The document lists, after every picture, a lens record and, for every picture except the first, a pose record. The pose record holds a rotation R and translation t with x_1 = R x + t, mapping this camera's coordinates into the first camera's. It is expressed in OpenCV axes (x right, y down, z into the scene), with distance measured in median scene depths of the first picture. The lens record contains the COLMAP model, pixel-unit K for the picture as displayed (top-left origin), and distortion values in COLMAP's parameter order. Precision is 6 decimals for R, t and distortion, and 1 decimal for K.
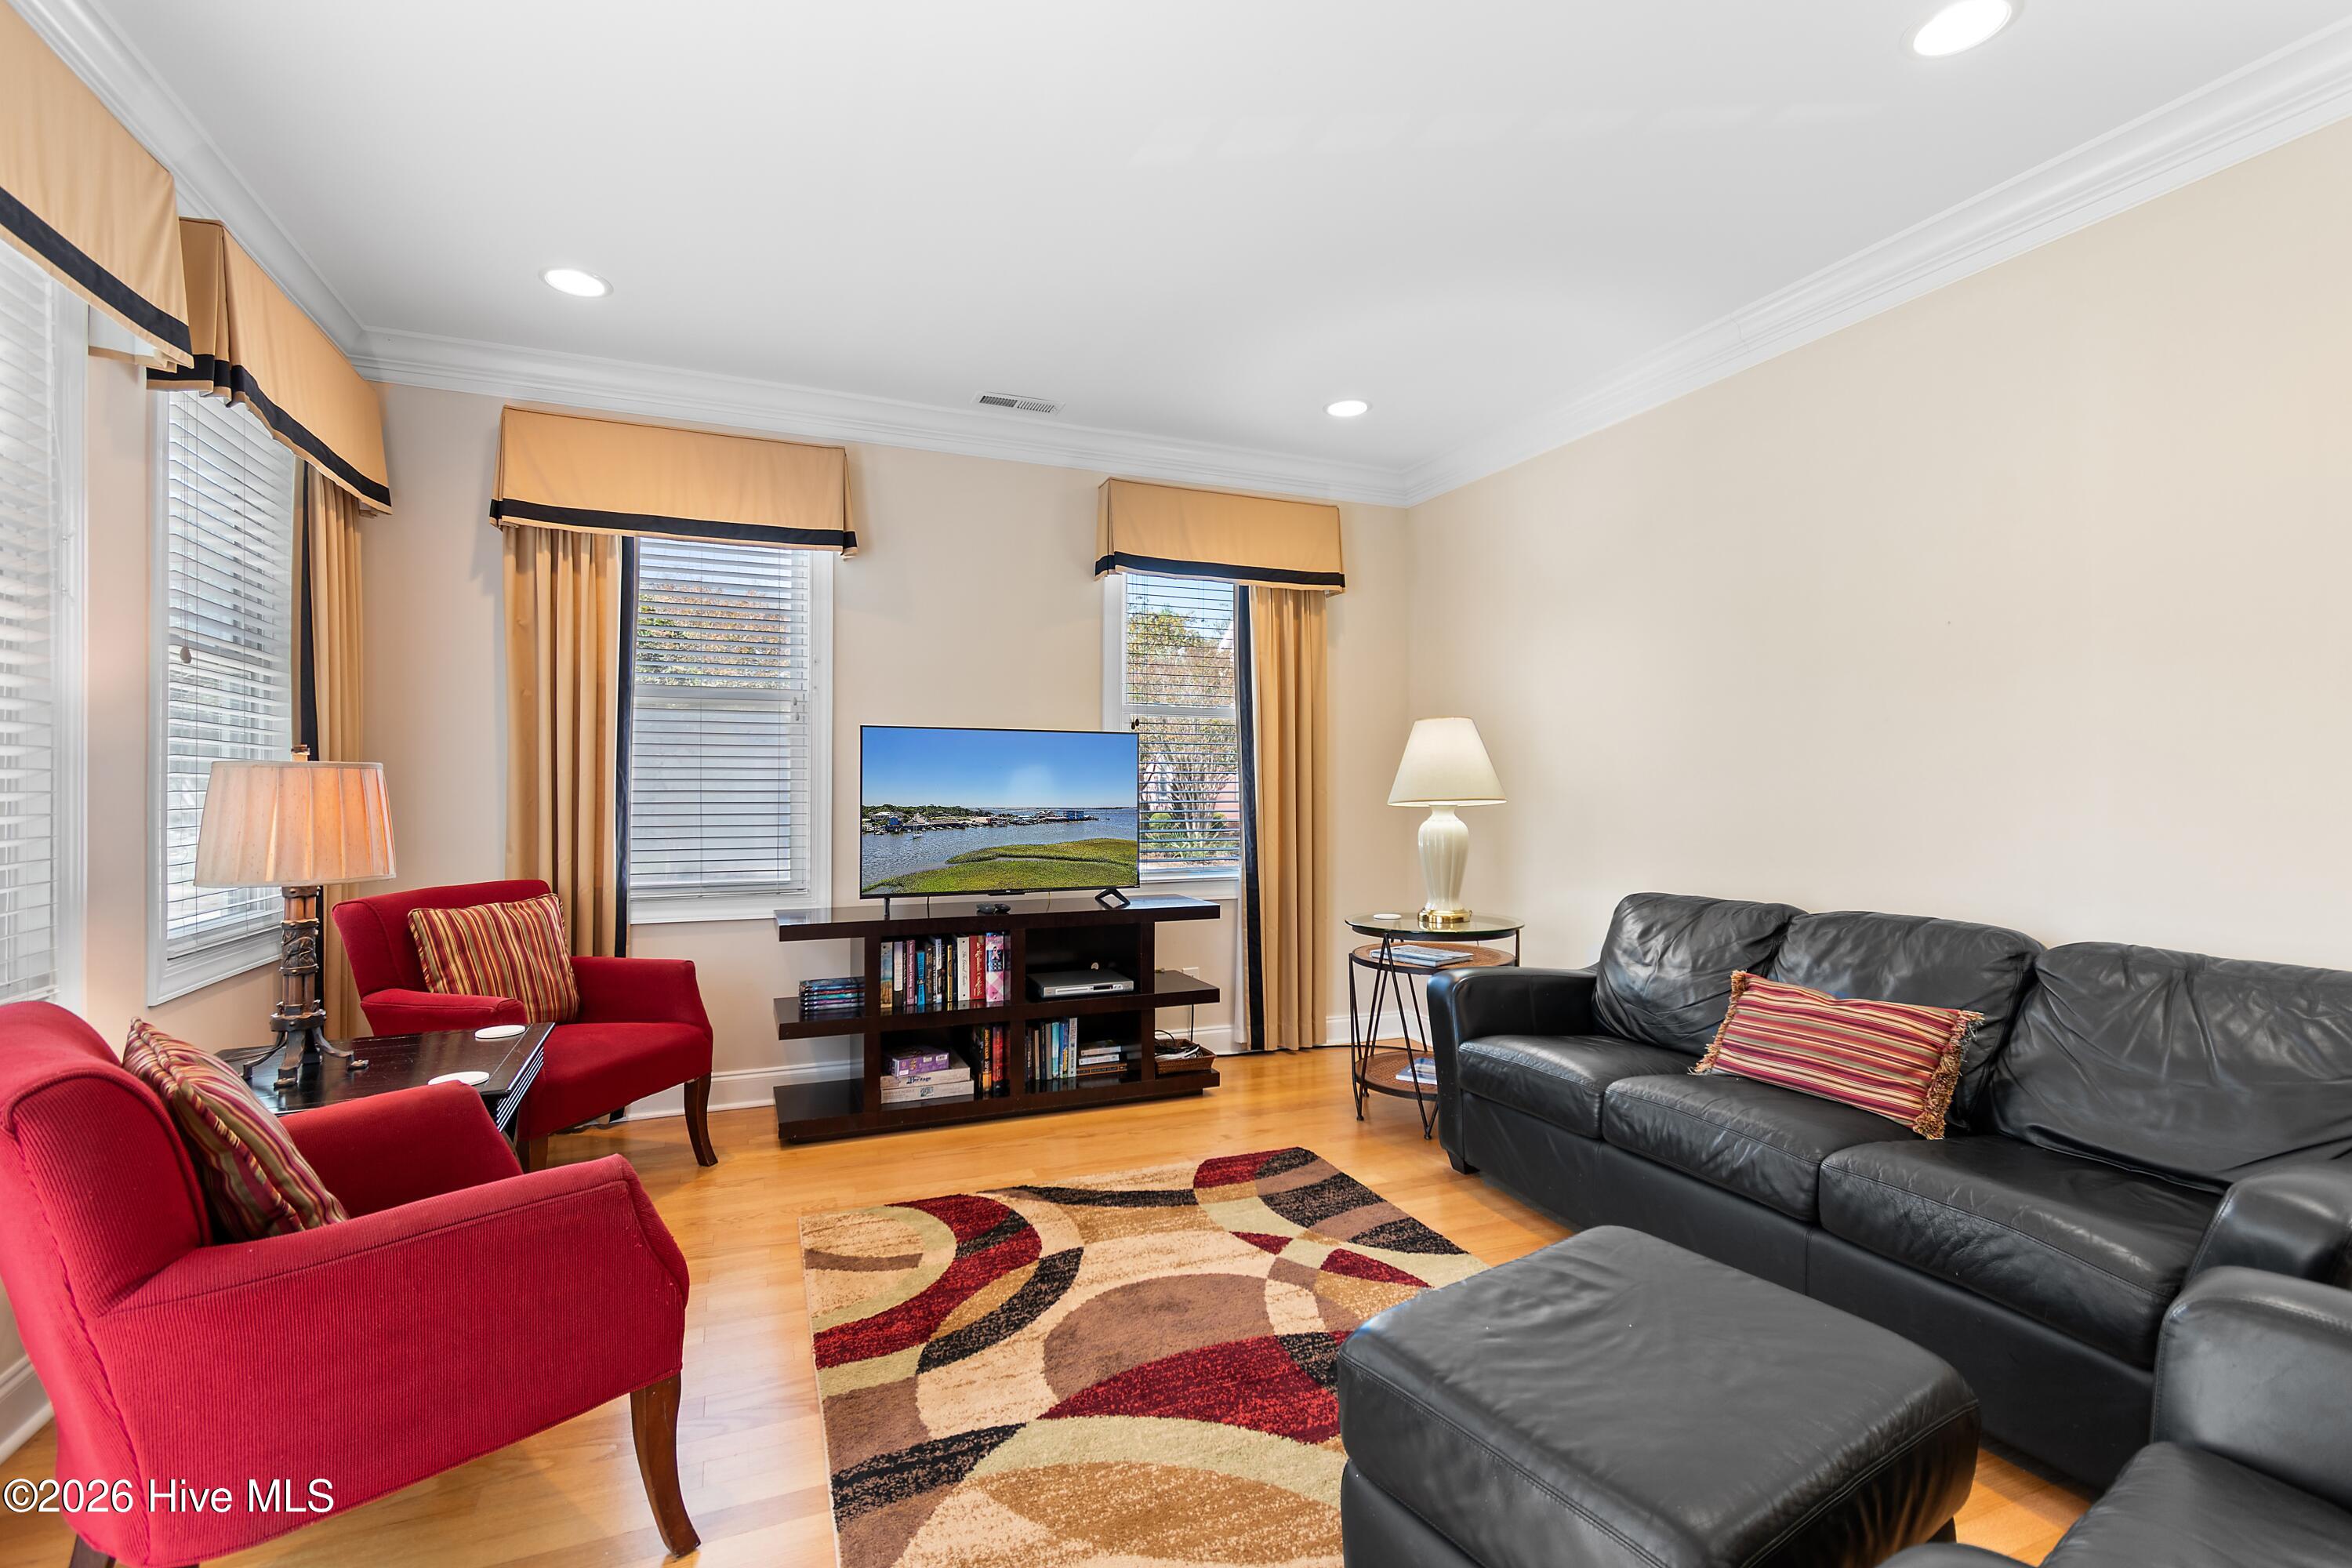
lens RADIAL K [[1046.1, 0, 1176.0], [0, 1046.1, 784.0], [0, 0, 1]] dist [0.001672, -0.000715]
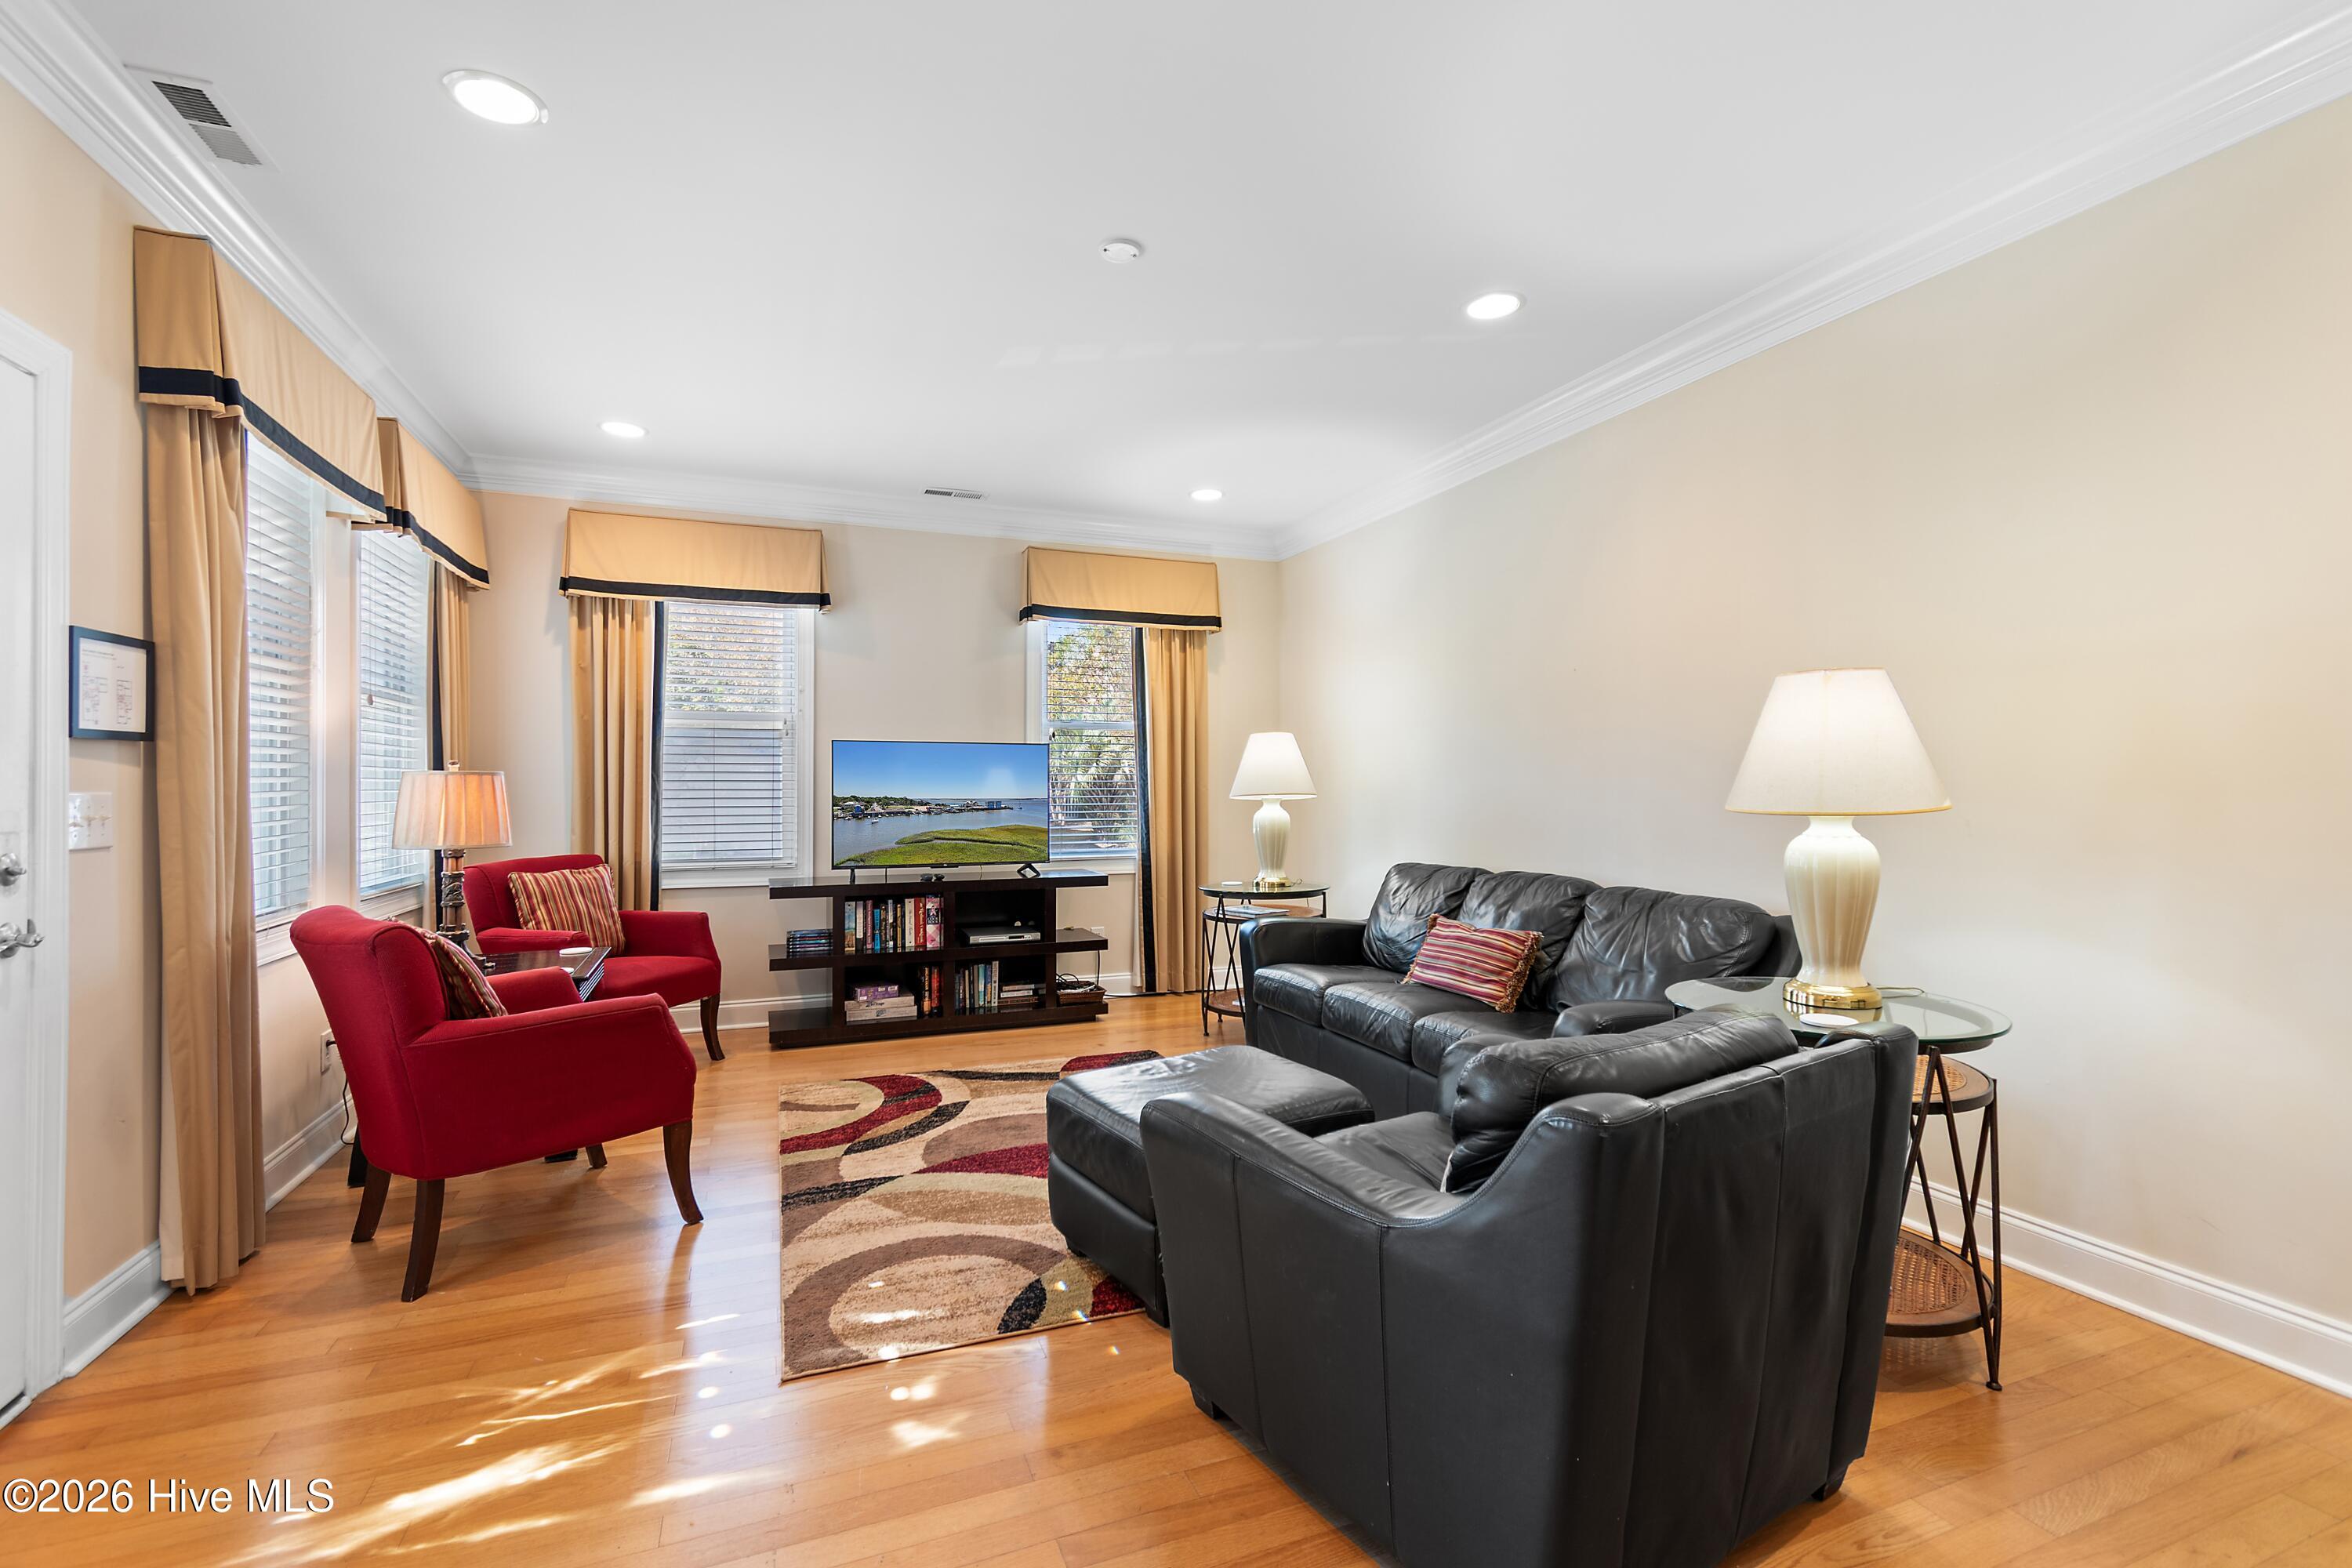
lens RADIAL K [[1022.3, 0, 1176.5], [0, 1022.3, 780.1], [0, 0, 1]] dist [0.000501, 0.000014]
pose [[0.999919, -0.002594, -0.012465, 0.169208], [0.002567, 0.999994, -0.002218, -0.001035], [0.012470, 0.002186, 0.999920, -0.329217]]
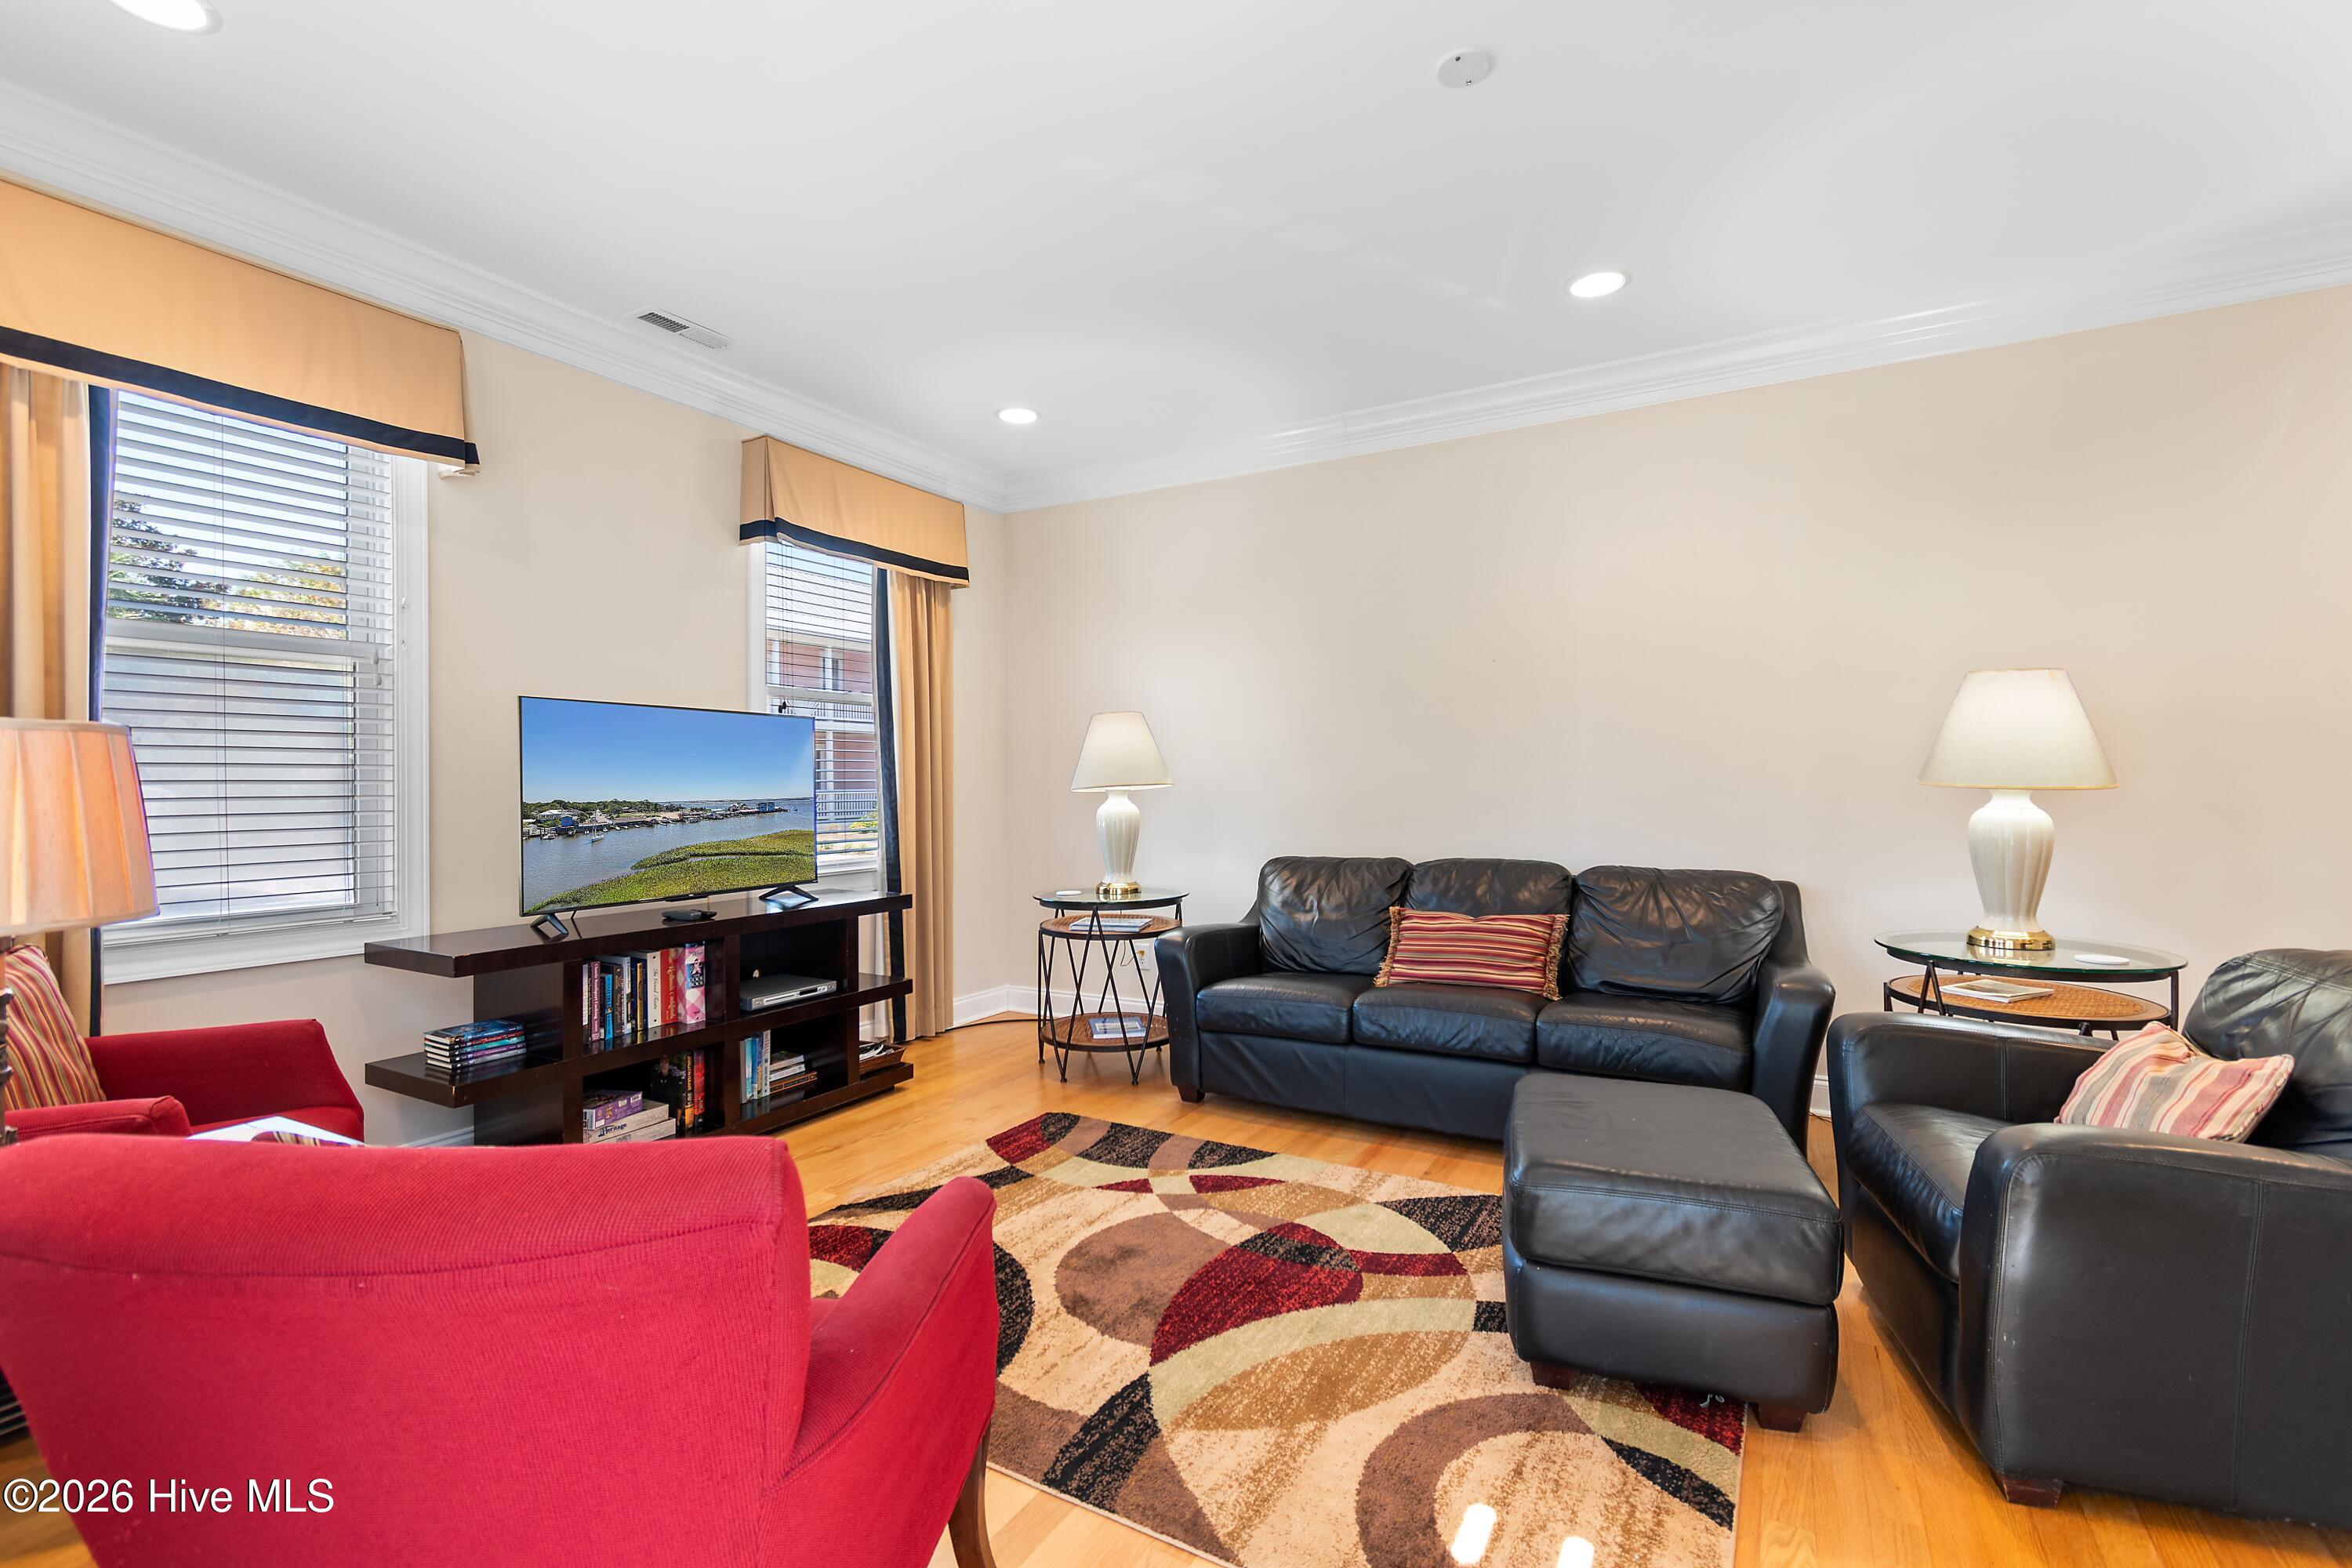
lens RADIAL K [[1036.1, 0, 1176.0], [0, 1036.1, 784.0], [0, 0, 1]] dist [0.000862, -0.000115]
pose [[0.794441, -0.007715, 0.607293, -0.414346], [0.004419, 0.999966, 0.006923, 0.007529], [-0.607326, -0.002816, 0.794448, 0.087986]]
